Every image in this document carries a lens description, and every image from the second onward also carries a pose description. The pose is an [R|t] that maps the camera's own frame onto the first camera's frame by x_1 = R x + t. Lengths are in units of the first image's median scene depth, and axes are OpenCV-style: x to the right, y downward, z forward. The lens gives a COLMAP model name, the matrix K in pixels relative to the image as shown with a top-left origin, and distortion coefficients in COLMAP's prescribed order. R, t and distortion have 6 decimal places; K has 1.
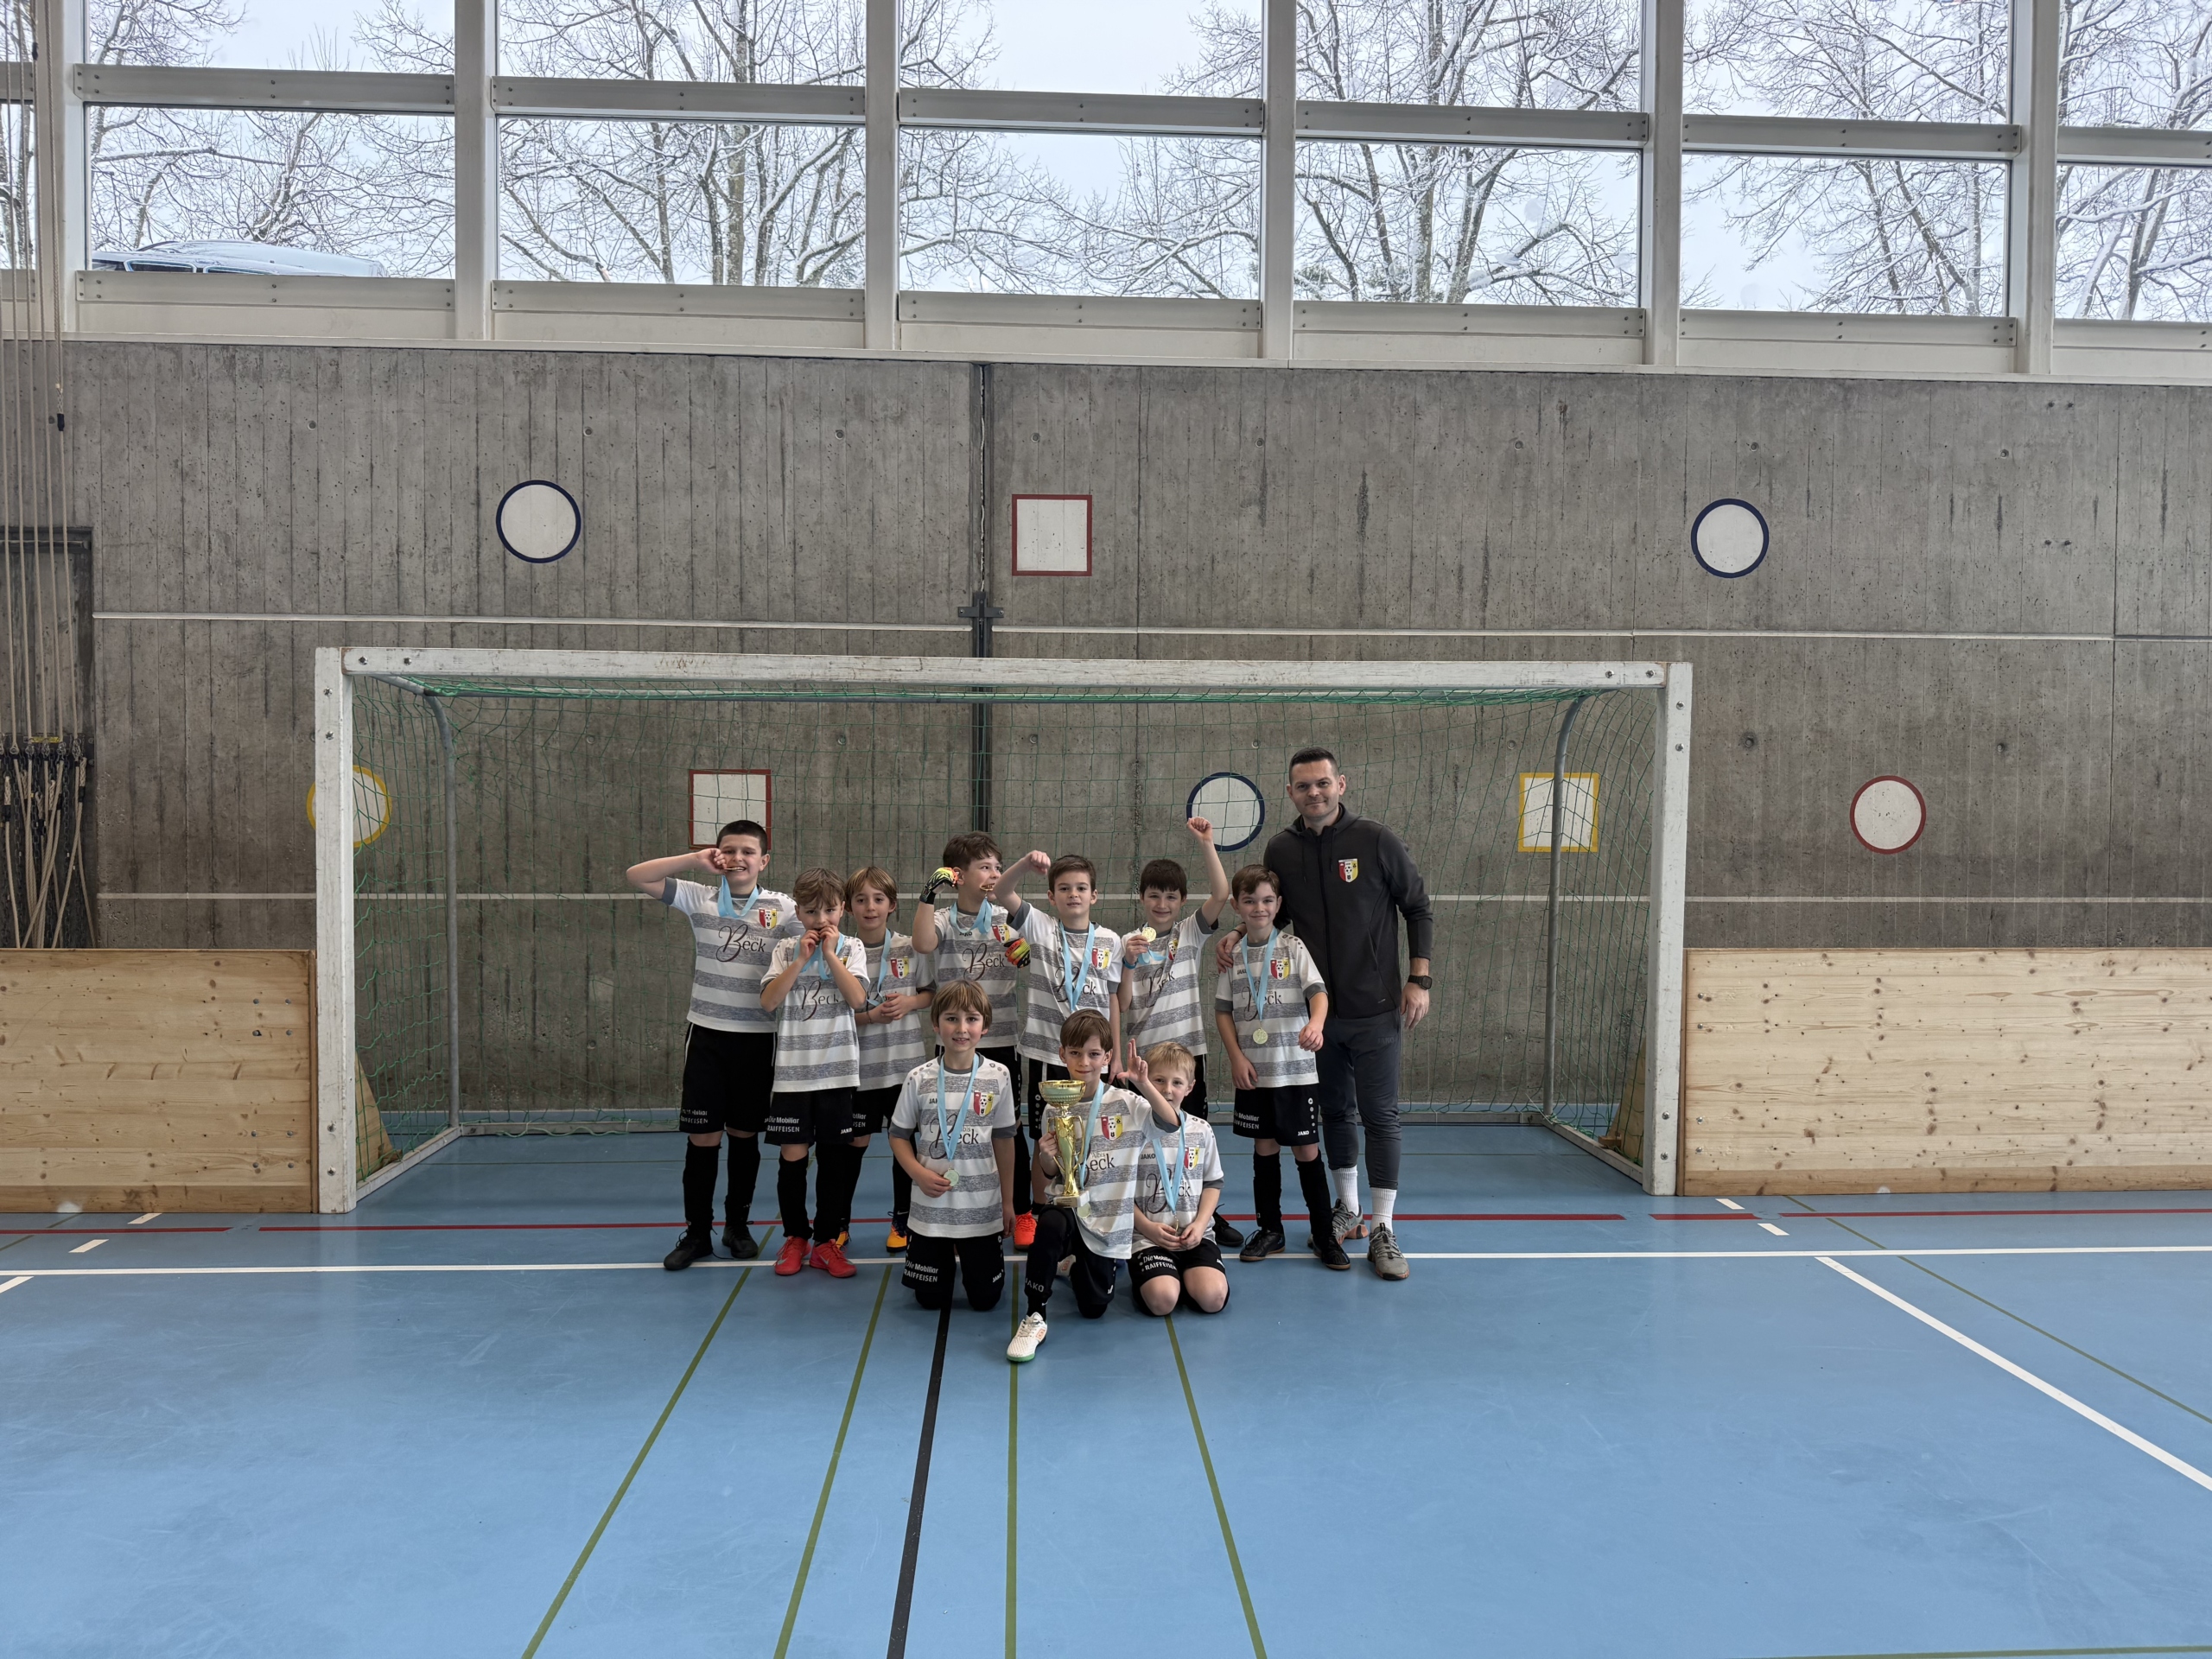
lens RADIAL K [[1558.4, 0, 1110.3], [0, 1558.4, 830.1], [0, 0, 1]] dist [0.134521, -0.243630]
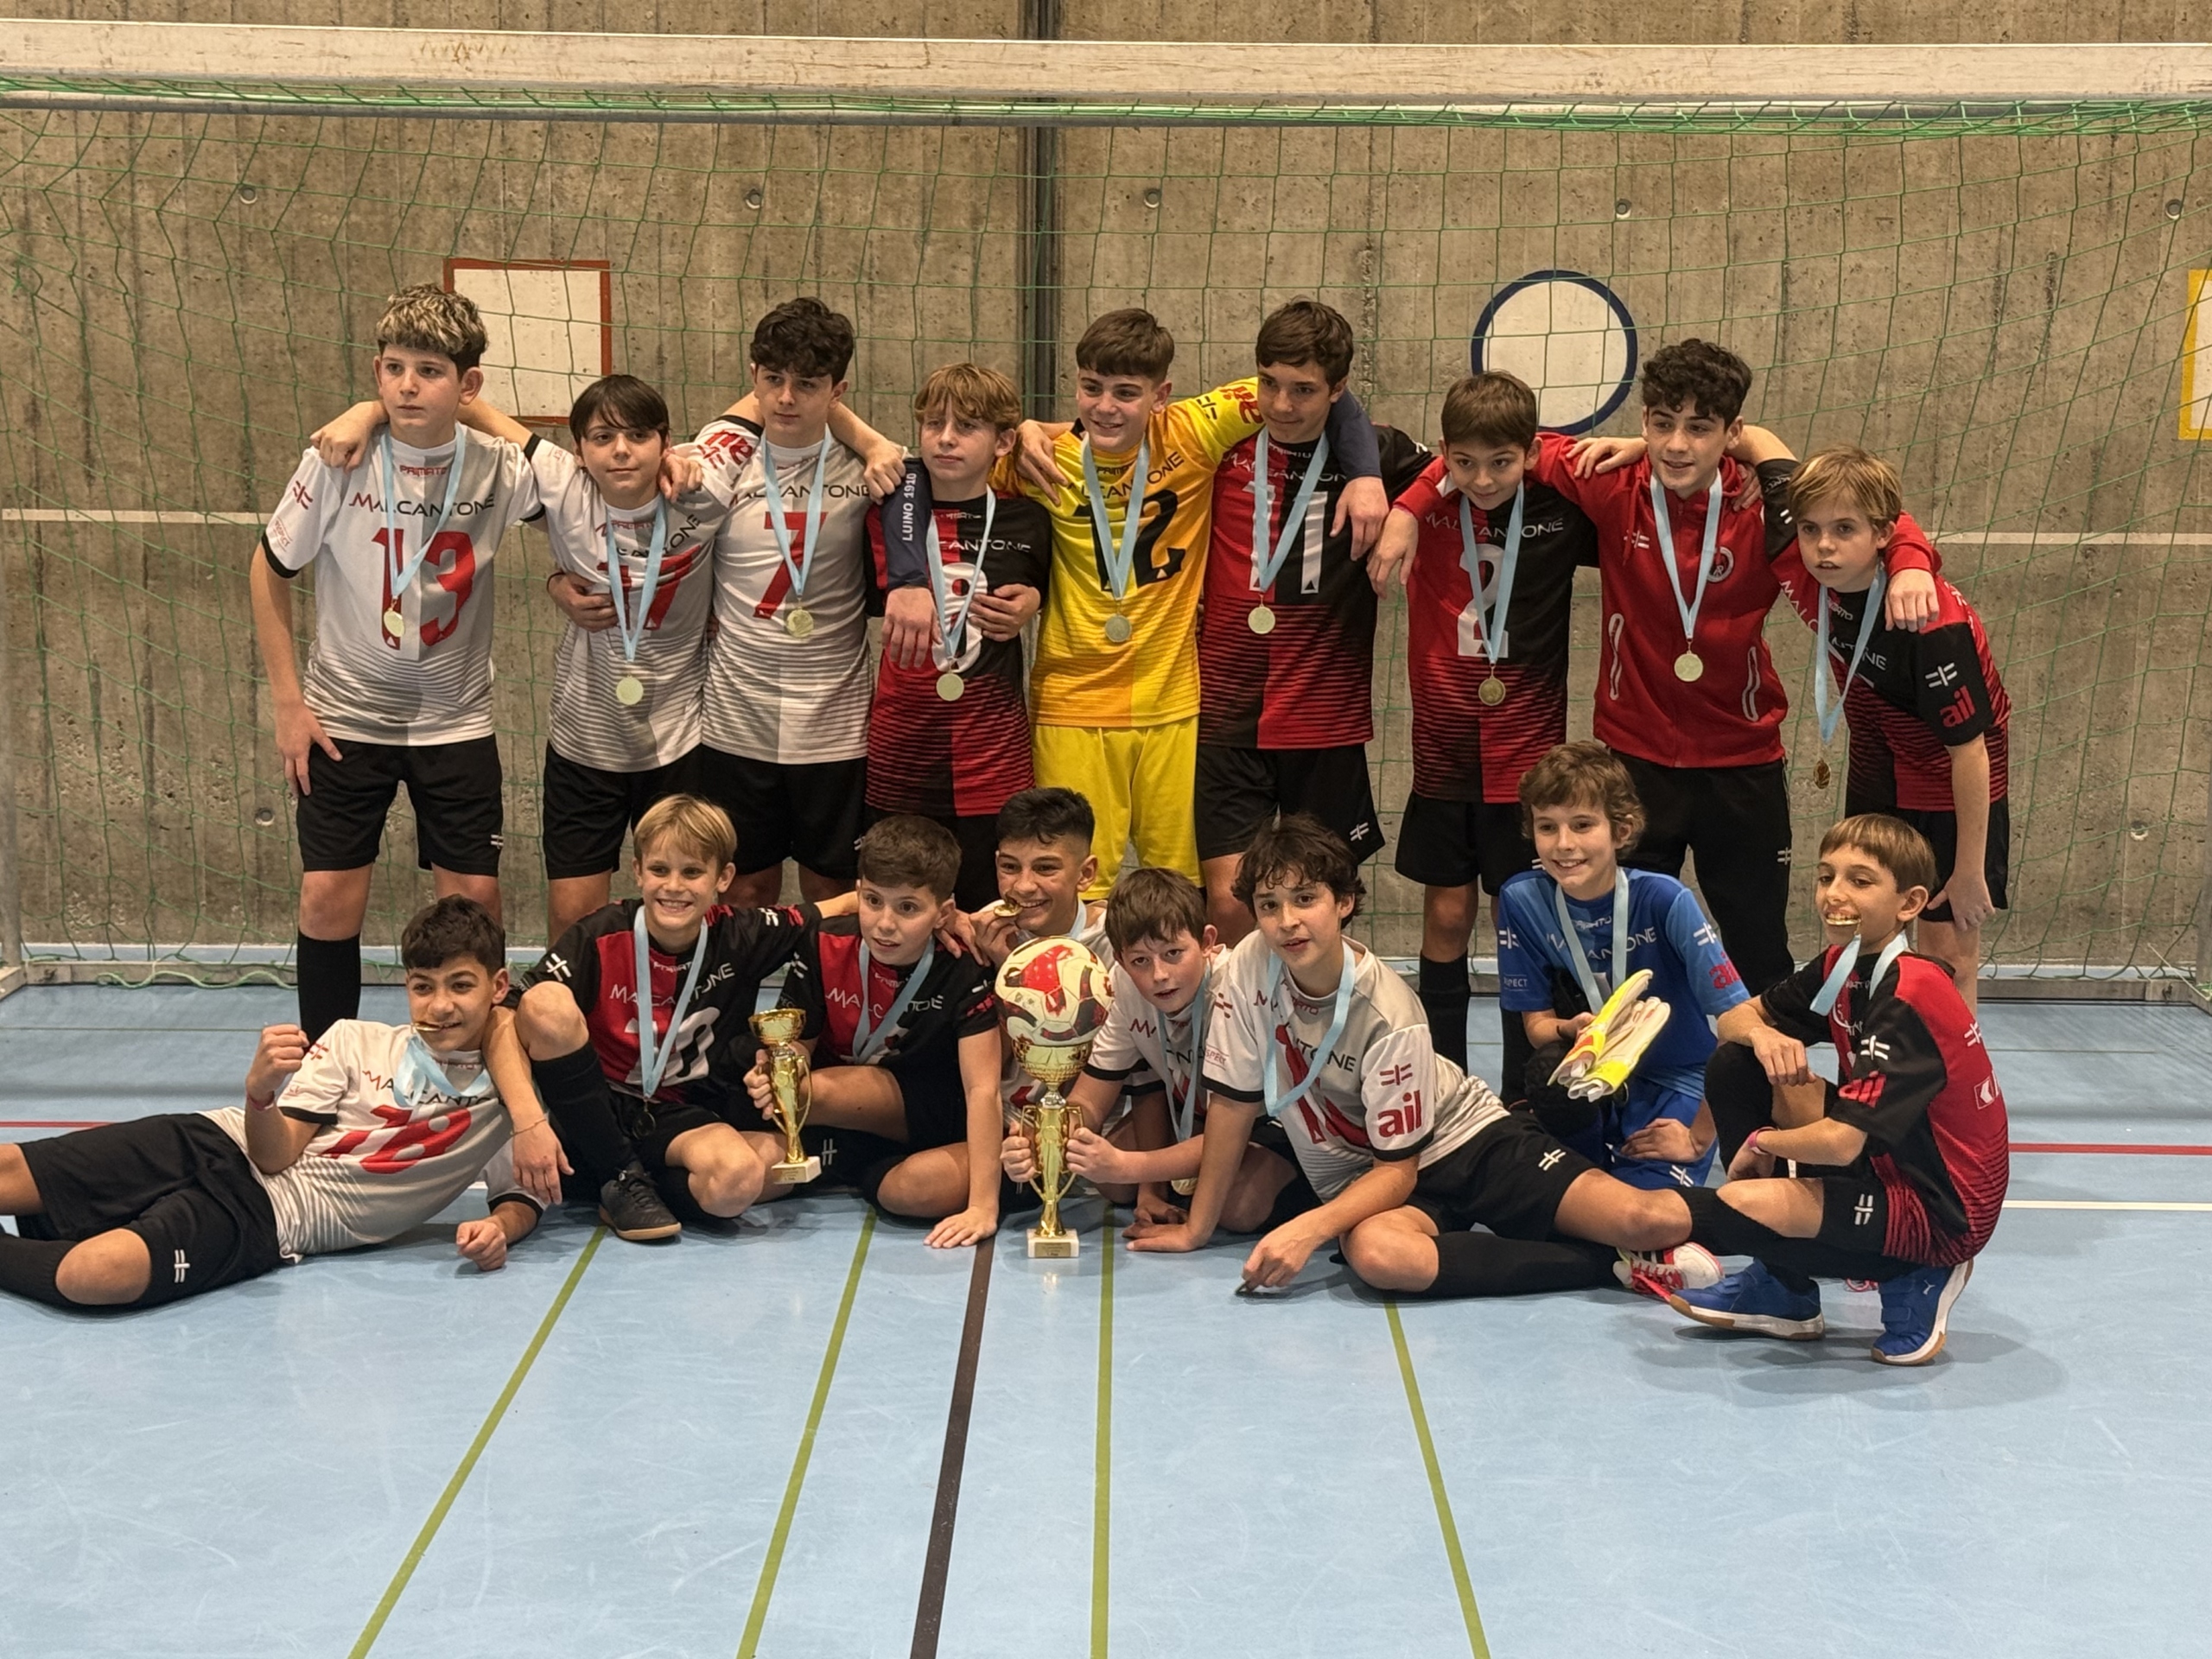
lens RADIAL K [[3815.0, 0, 1106.0], [0, 3815.0, 829.5], [0, 0, 1]] dist [0.188683, -0.304412]
pose [[0.998011, 0.013472, -0.061576, 0.011695], [-0.006478, 0.993641, 0.112405, 0.001553], [0.062699, -0.111782, 0.991753, -0.189212]]
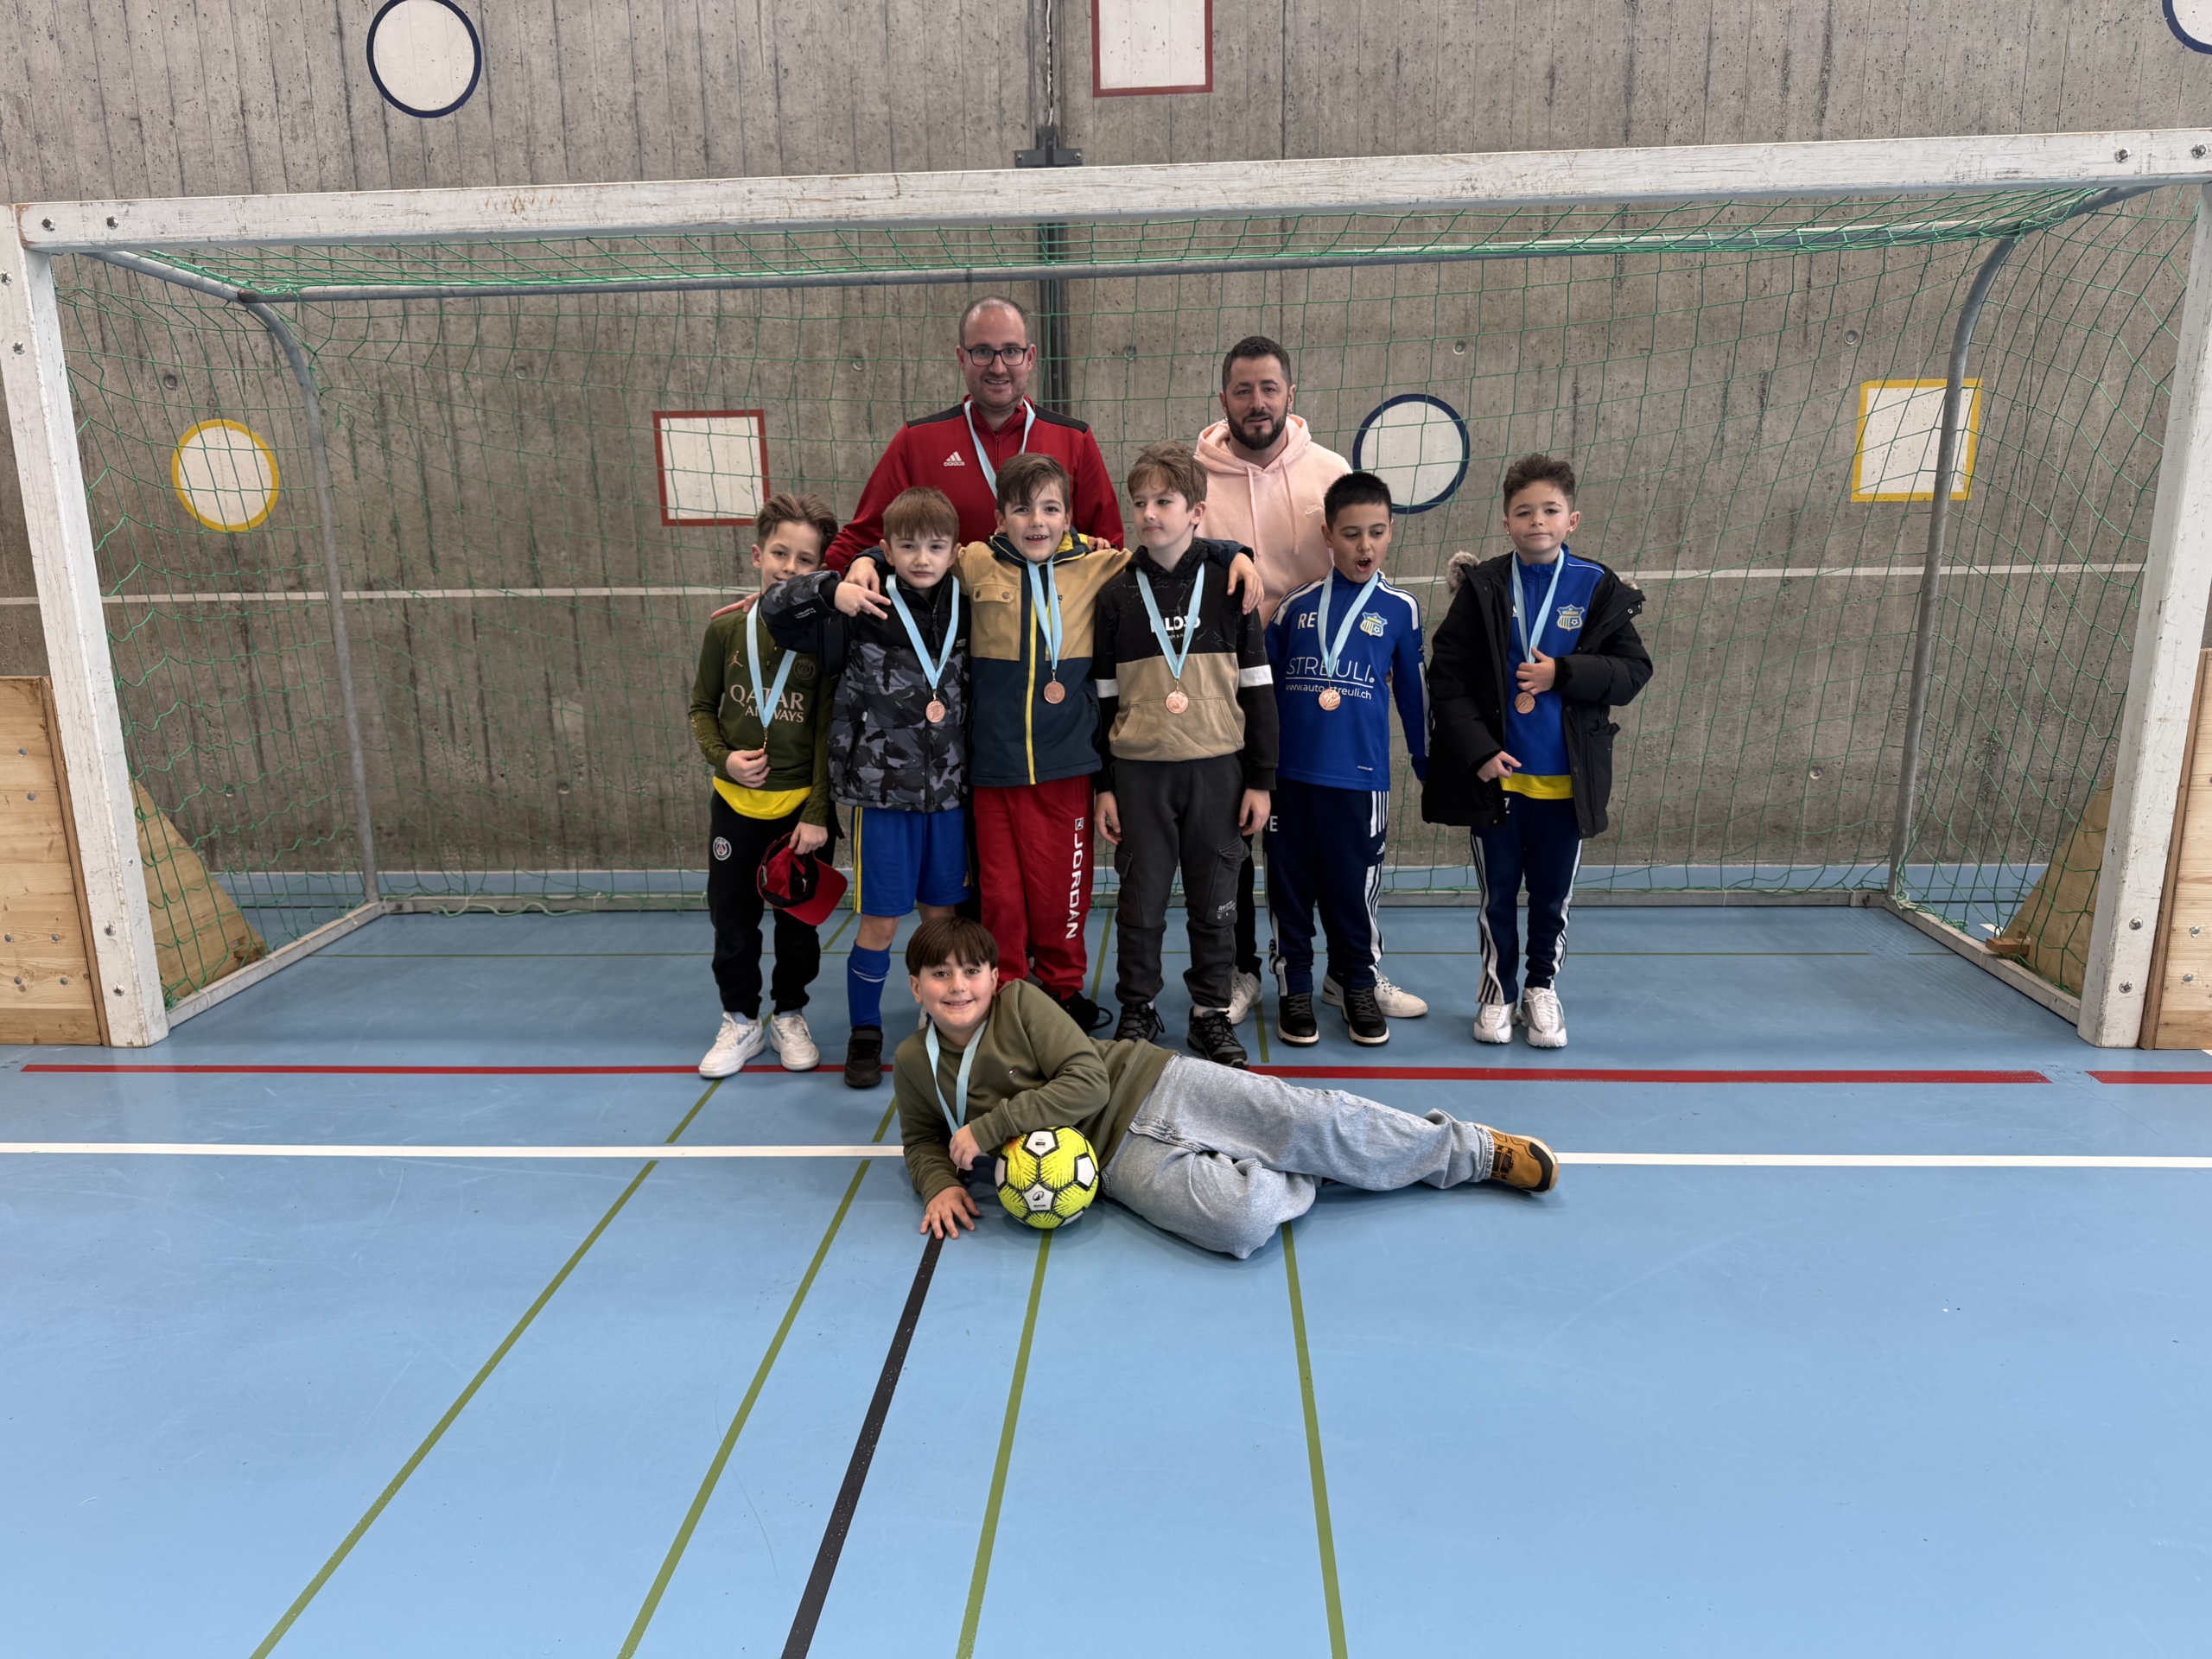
lens RADIAL K [[1576.0, 0, 1104.5], [0, 1576.0, 829.7], [0, 0, 1]] dist [-0.008221, 0.002683]
pose [[0.993453, -0.000120, -0.114243, 0.018840], [0.022203, 0.981134, 0.192049, 0.015419], [0.112064, -0.193329, 0.974713, 0.285397]]
